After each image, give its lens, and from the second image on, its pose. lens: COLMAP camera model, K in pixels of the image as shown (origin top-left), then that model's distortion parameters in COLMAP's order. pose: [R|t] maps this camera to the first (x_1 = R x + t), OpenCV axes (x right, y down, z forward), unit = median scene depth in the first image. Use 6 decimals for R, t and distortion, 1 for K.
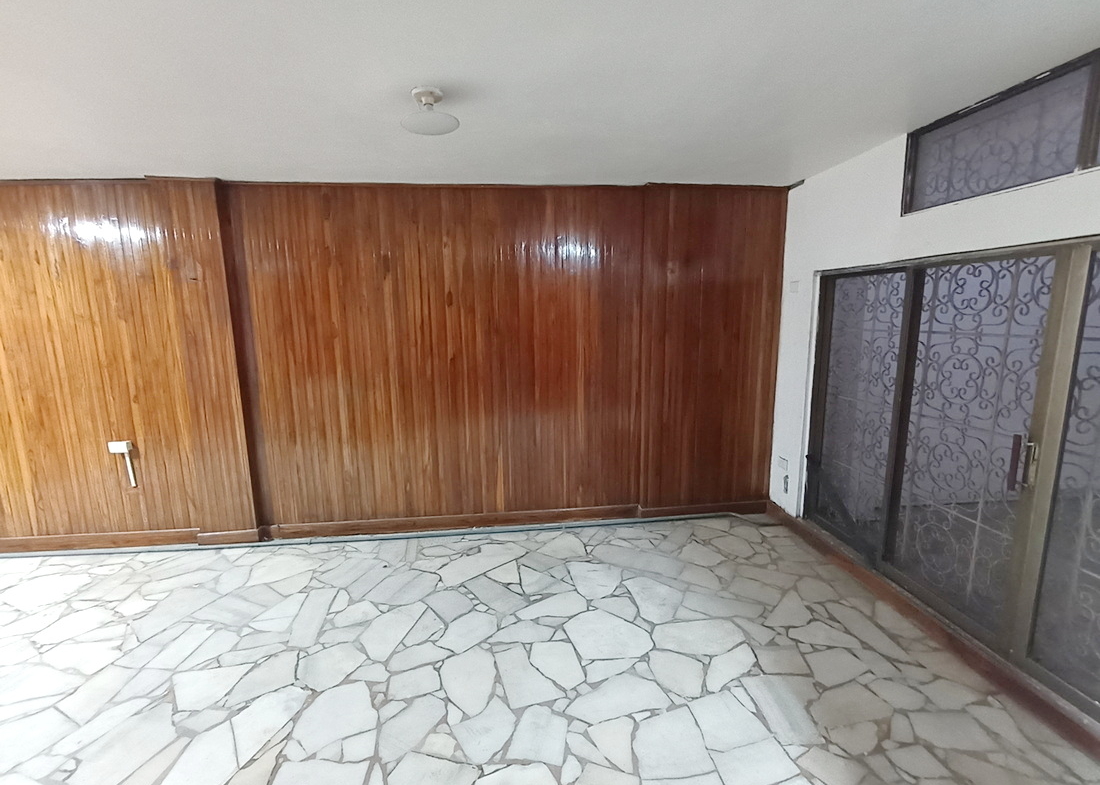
lens RADIAL K [[487.2, 0, 551.7], [0, 487.2, 390.7], [0, 0, 1]] dist [0.000571, -0.001279]
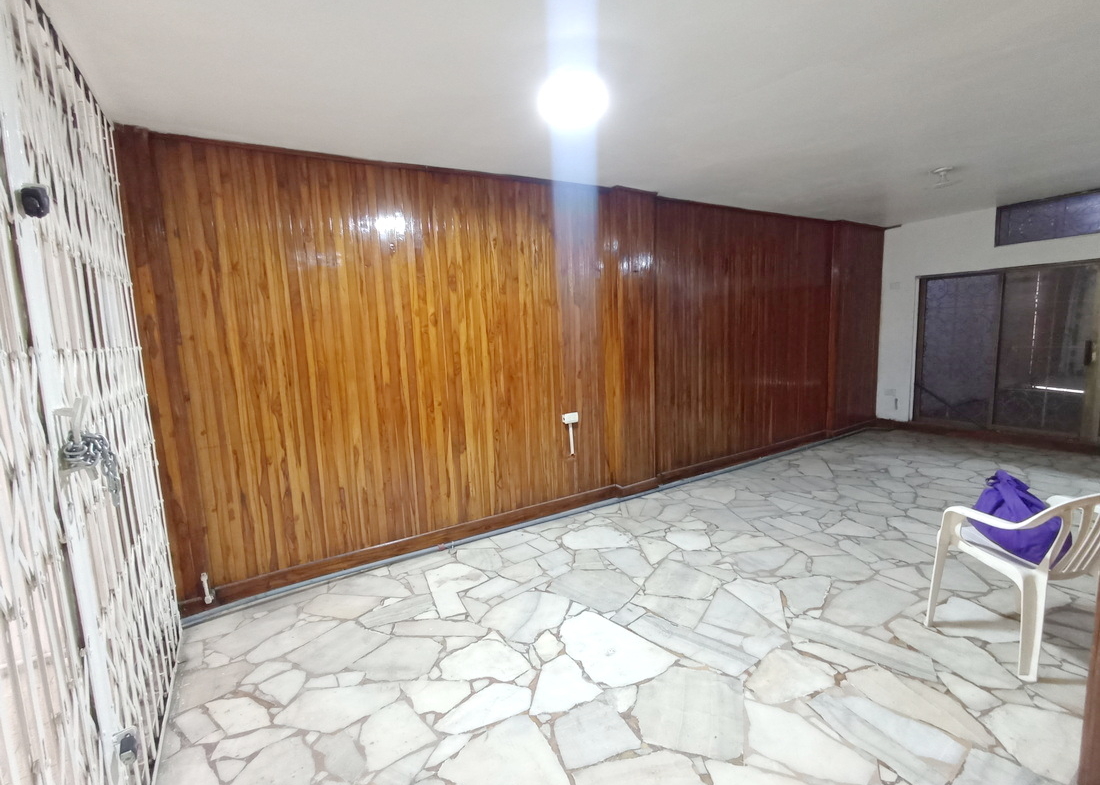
lens RADIAL K [[487.2, 0, 550.4], [0, 487.2, 391.9], [0, 0, 1]] dist [0.000571, -0.001279]
pose [[0.897900, -0.080734, 0.432733, -1.413914], [0.099414, 0.994831, -0.020676, 0.074608], [-0.428827, 0.061585, 0.901285, 0.004083]]
